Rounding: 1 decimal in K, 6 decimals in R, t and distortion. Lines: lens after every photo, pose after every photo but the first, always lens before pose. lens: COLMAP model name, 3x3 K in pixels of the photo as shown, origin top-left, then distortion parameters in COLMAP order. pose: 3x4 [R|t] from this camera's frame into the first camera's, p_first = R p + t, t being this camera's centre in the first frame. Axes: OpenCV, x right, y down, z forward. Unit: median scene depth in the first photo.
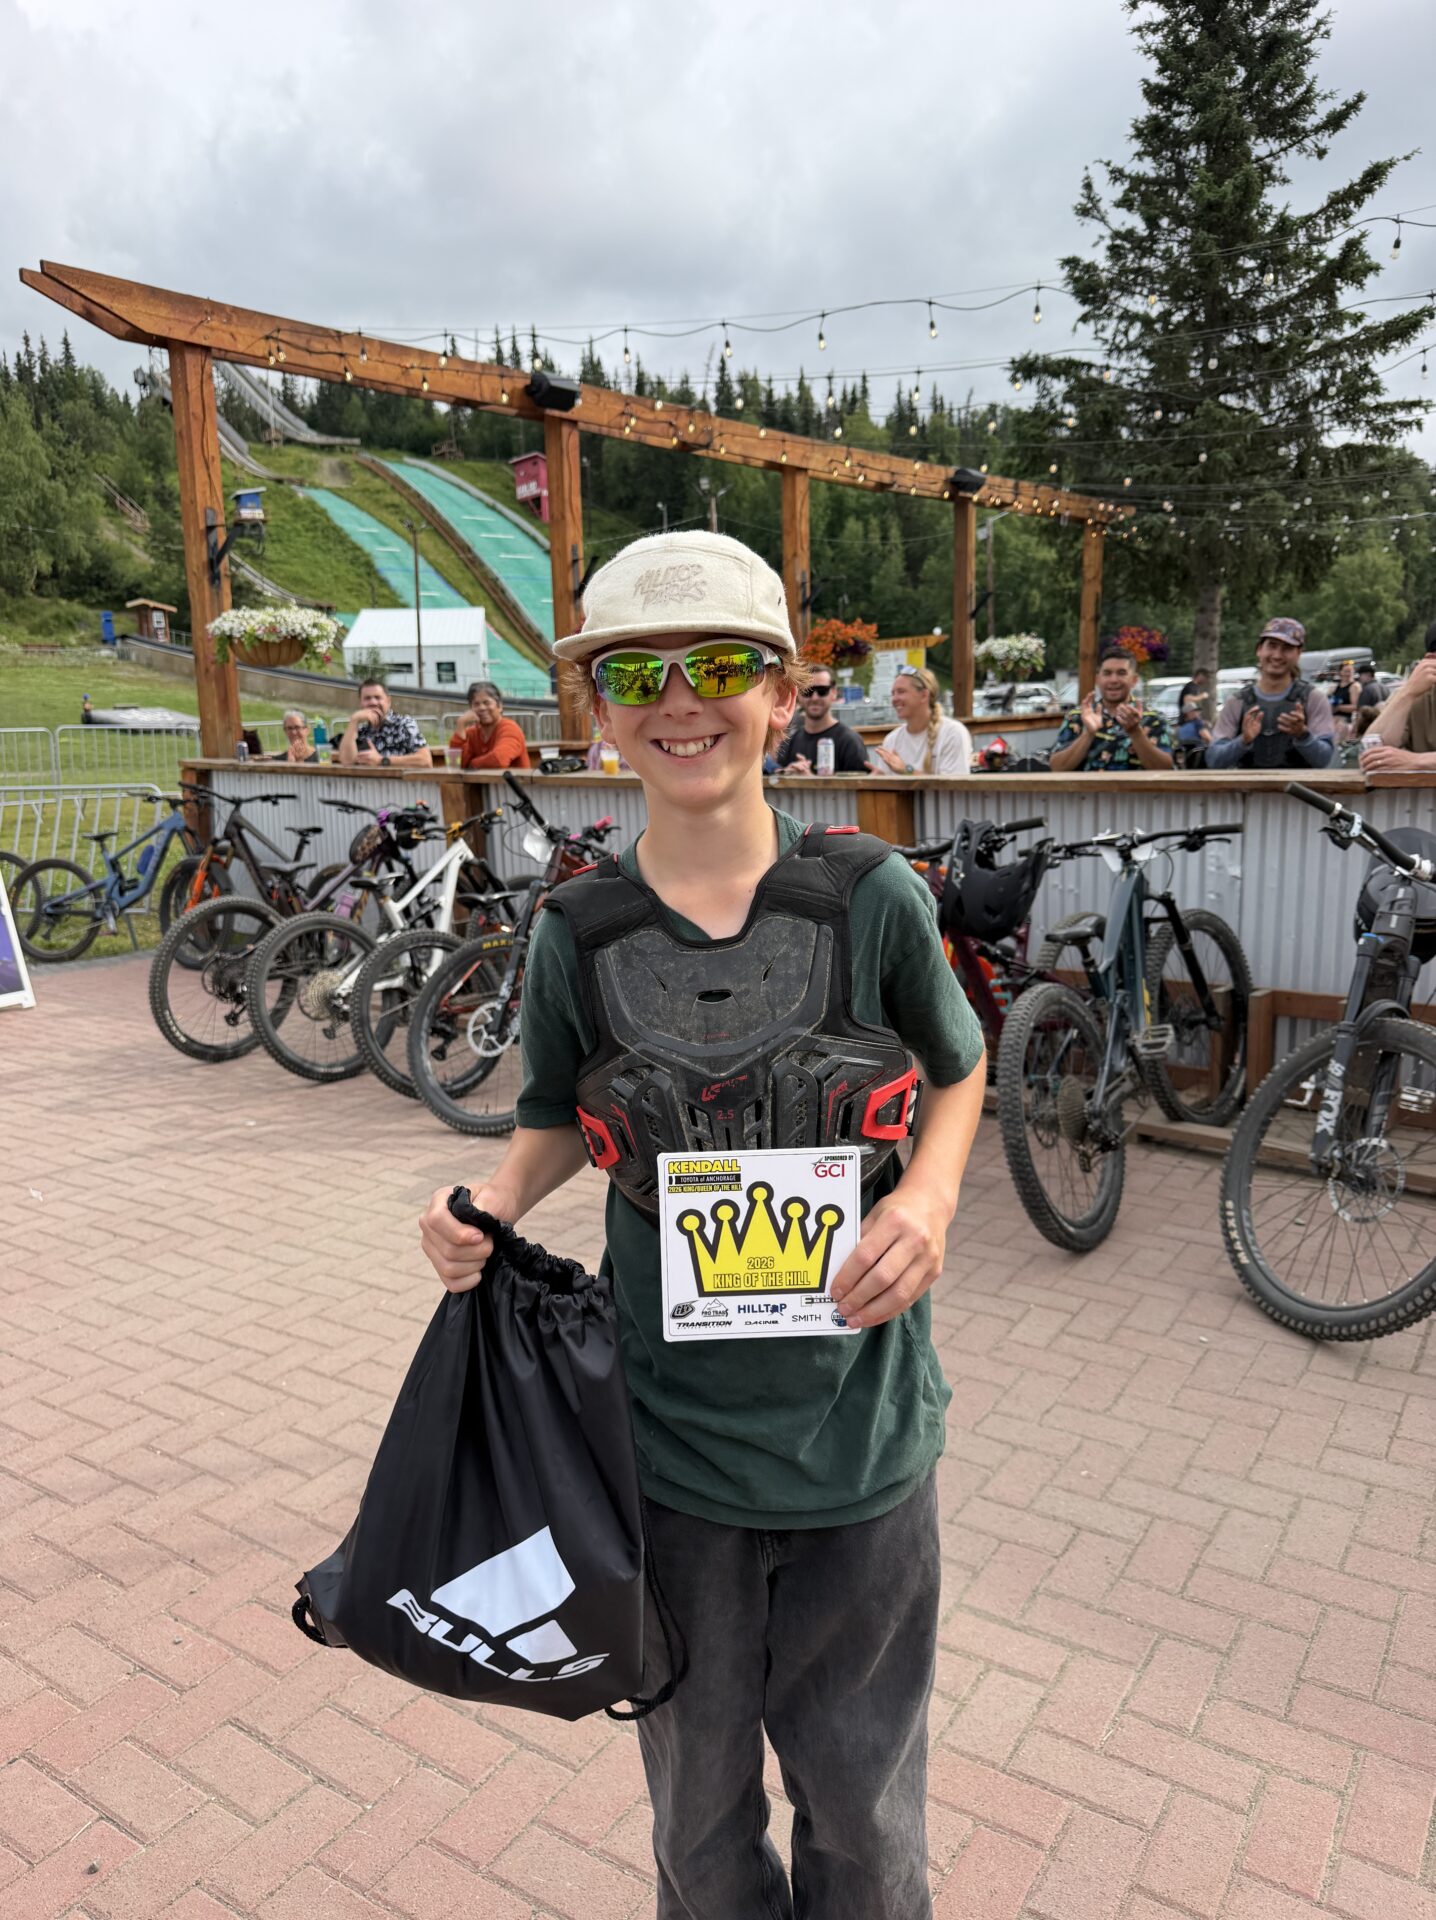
lens RADIAL K [[1351.2, 0, 725.6], [0, 1351.2, 983.0], [0, 0, 1]] dist [0.047730, -0.084821]
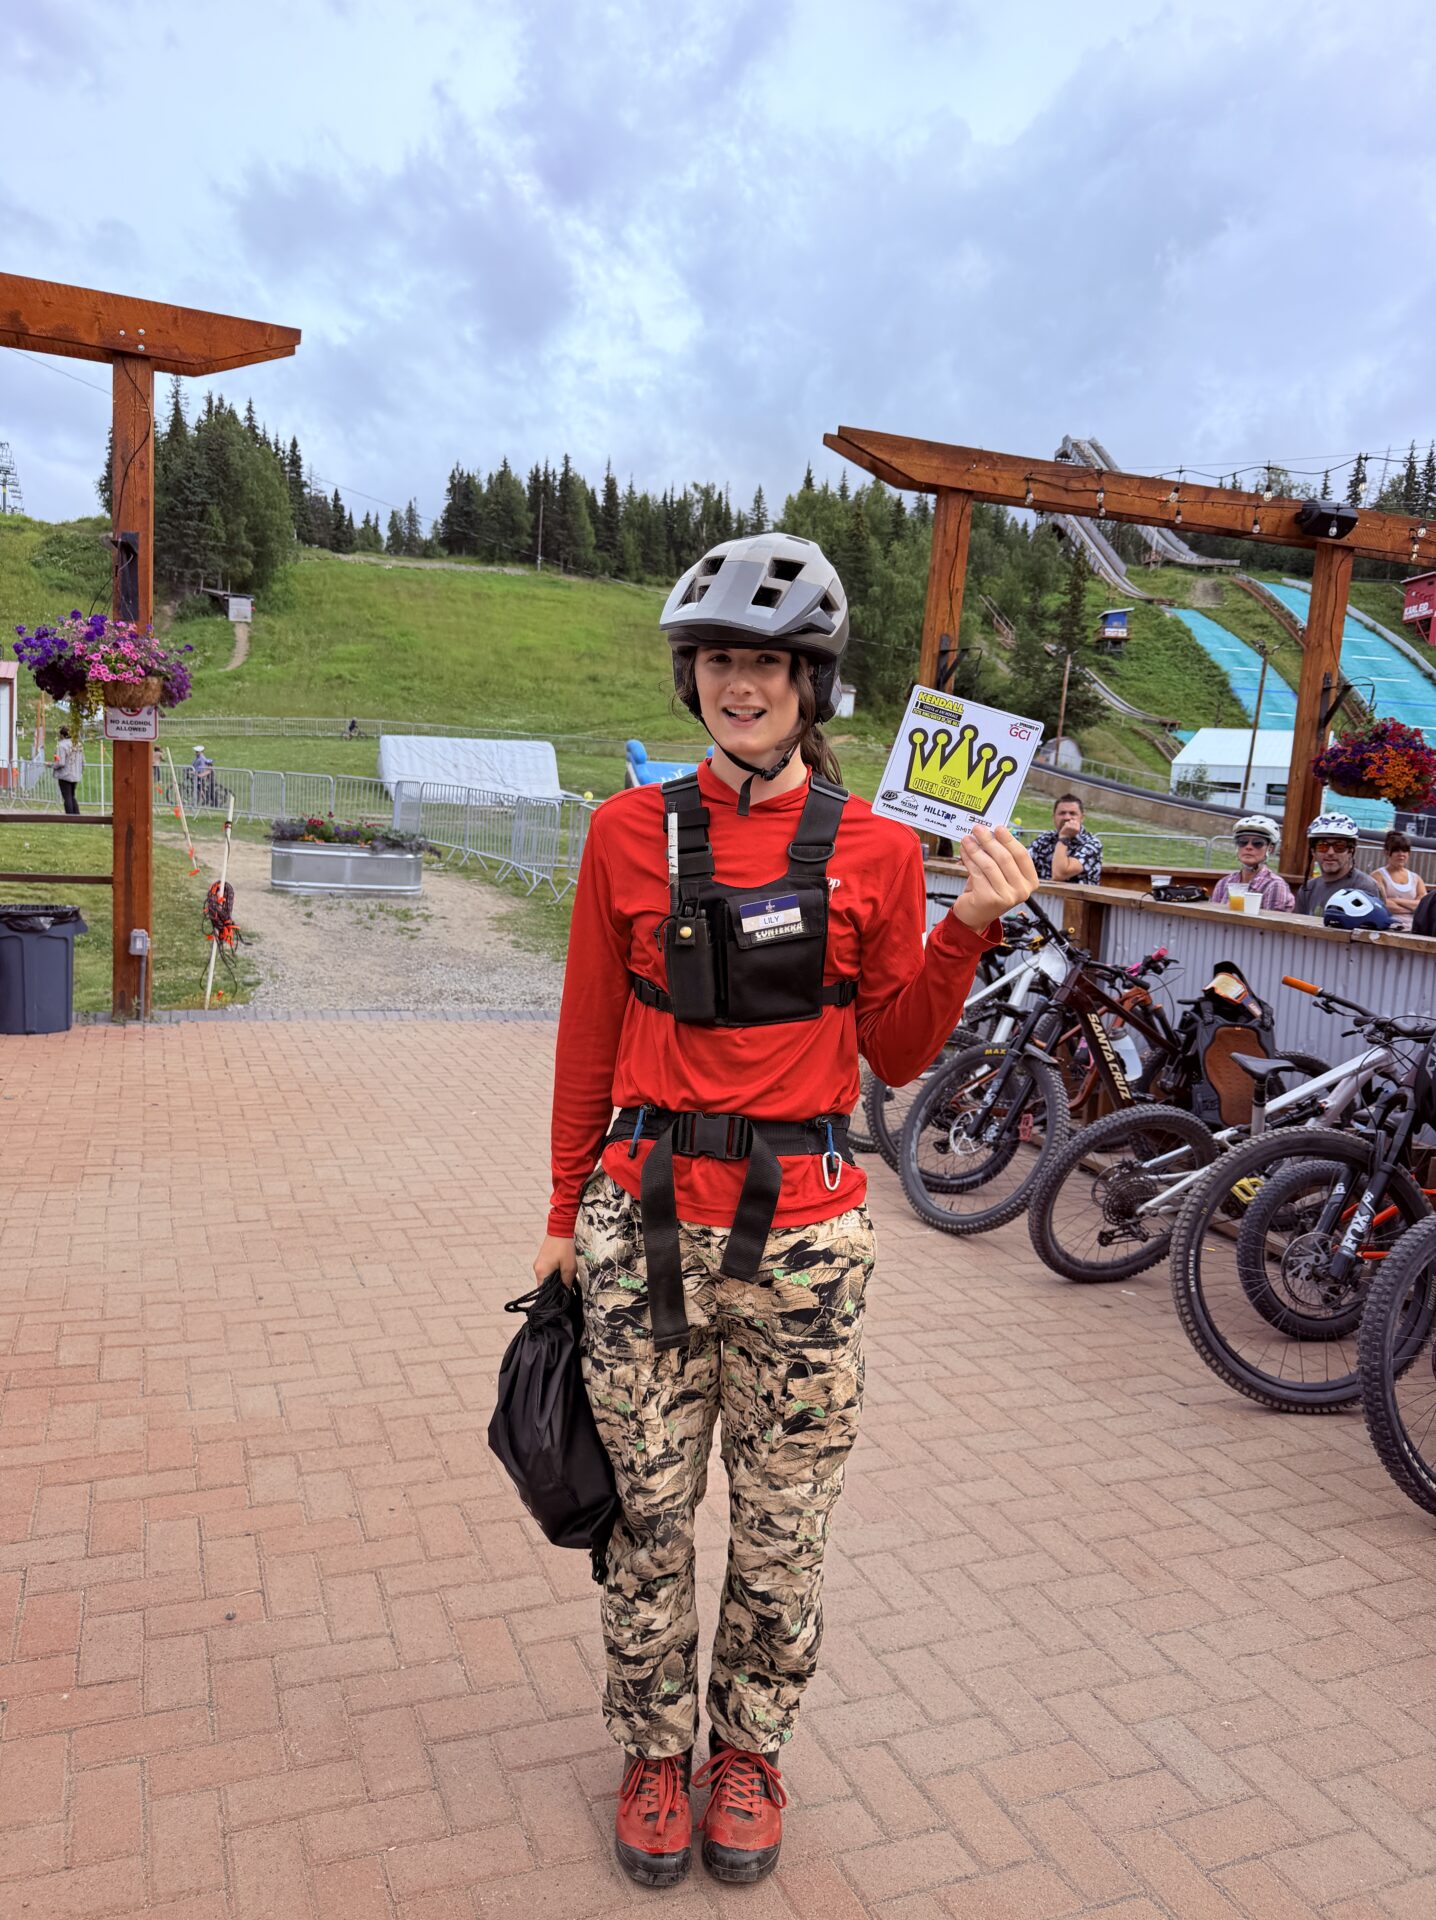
lens RADIAL K [[1339.7, 0, 707.0], [0, 1339.7, 977.4], [0, 0, 1]] dist [0.164713, -0.355341]
pose [[0.824308, 0.152929, -0.545095, 0.105997], [-0.198294, 0.979824, -0.024971, -0.007815], [0.530279, 0.128673, 0.838002, 0.002737]]
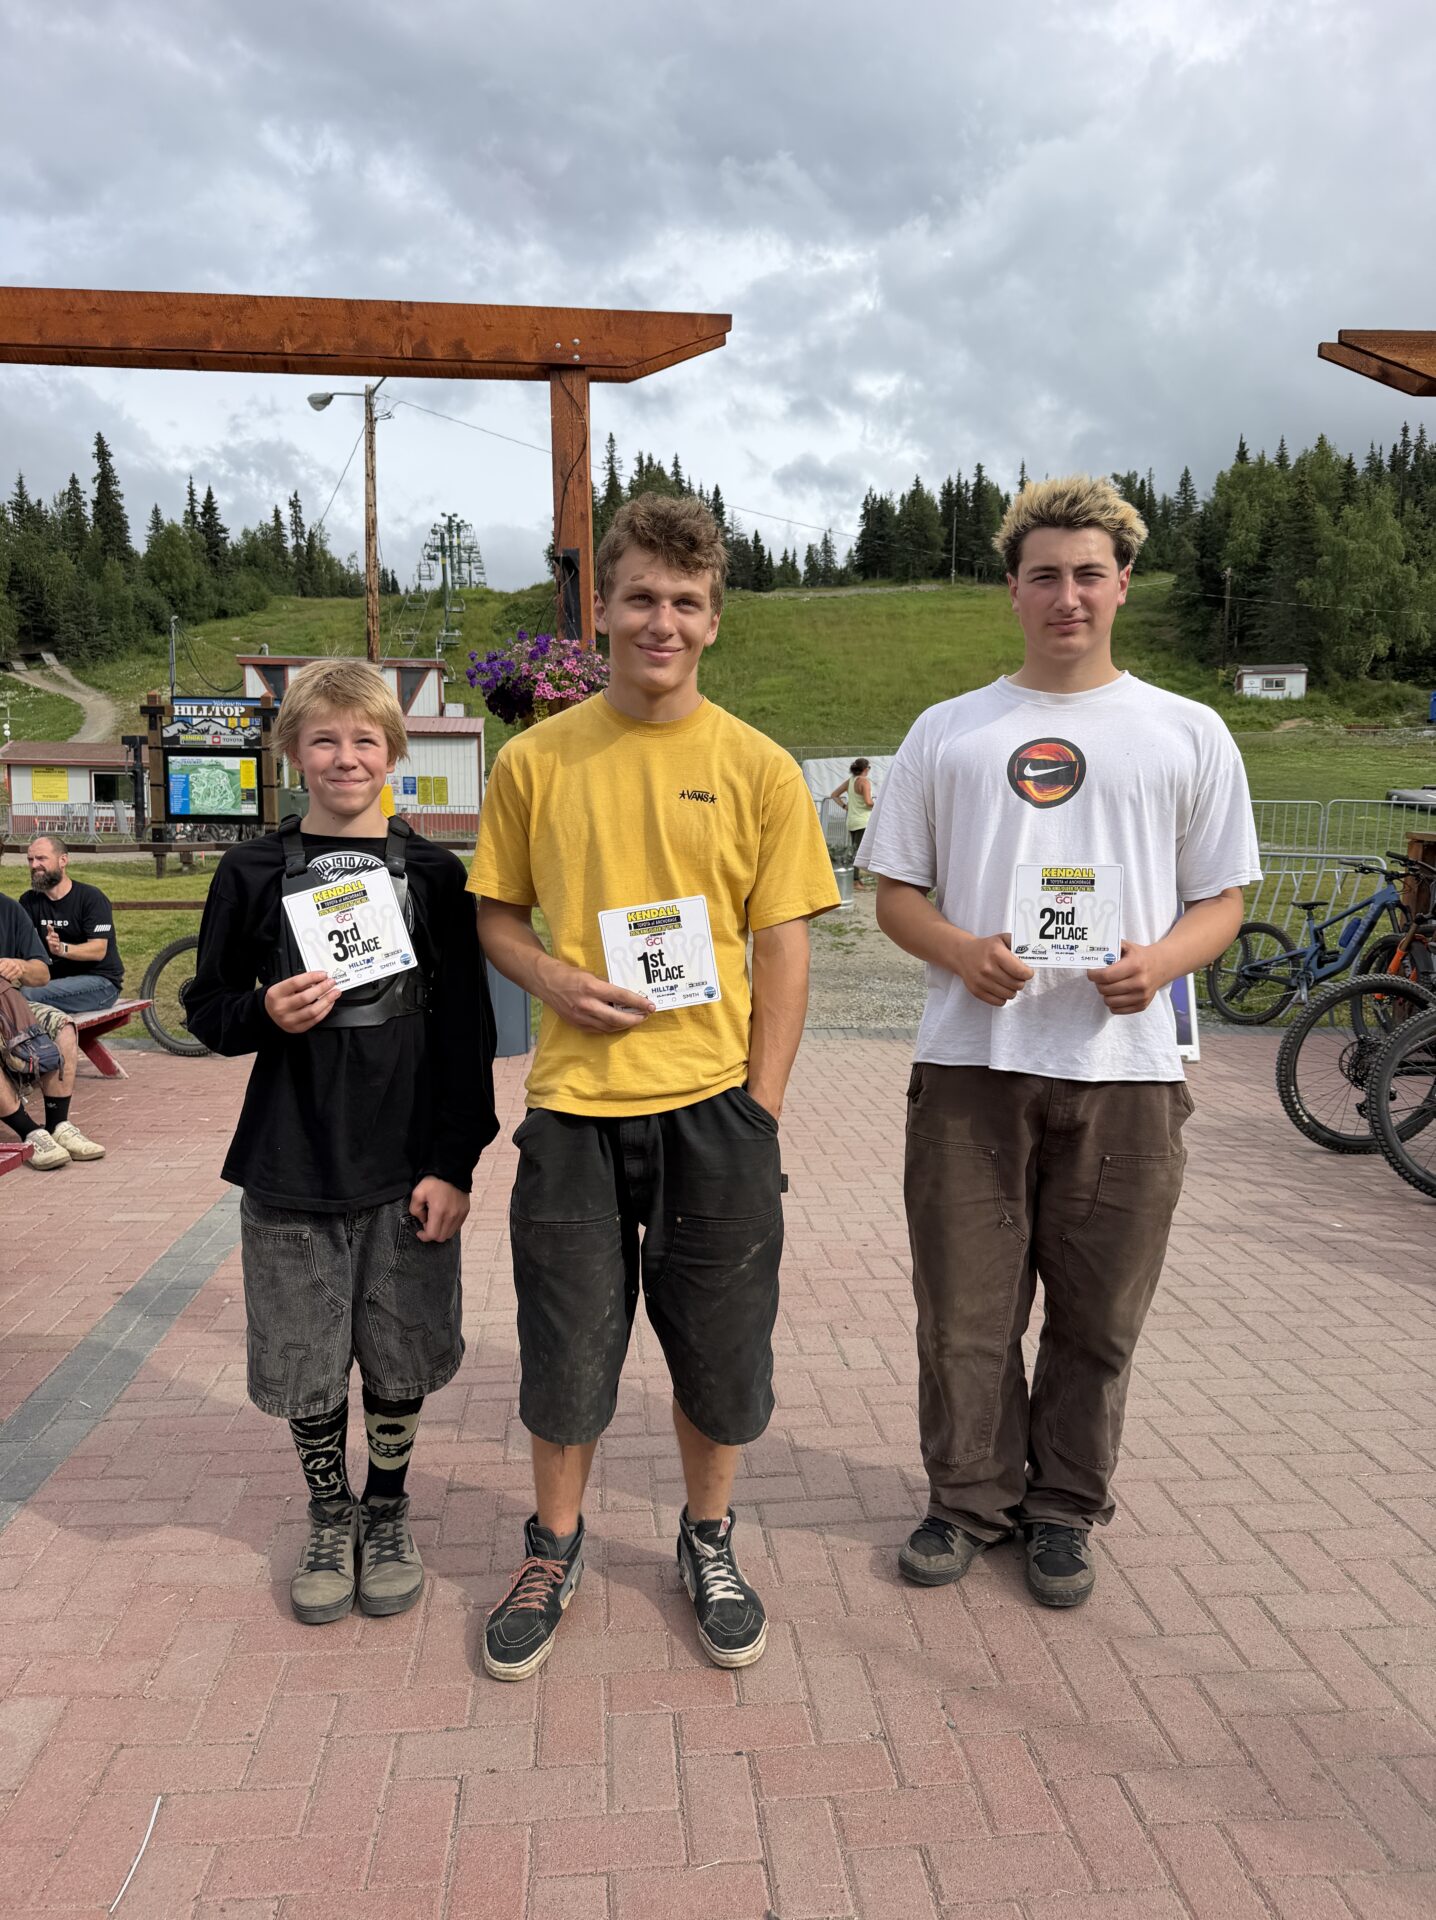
lens RADIAL K [[1358.3, 0, 721.2], [0, 1358.3, 964.5], [0, 0, 1]] dist [0.072781, -0.121383]
pose [[0.630289, 0.118226, -0.767306, 0.035239], [-0.172802, 0.984908, 0.009809, -0.001979], [0.756885, 0.126410, 0.641207, 0.053361]]
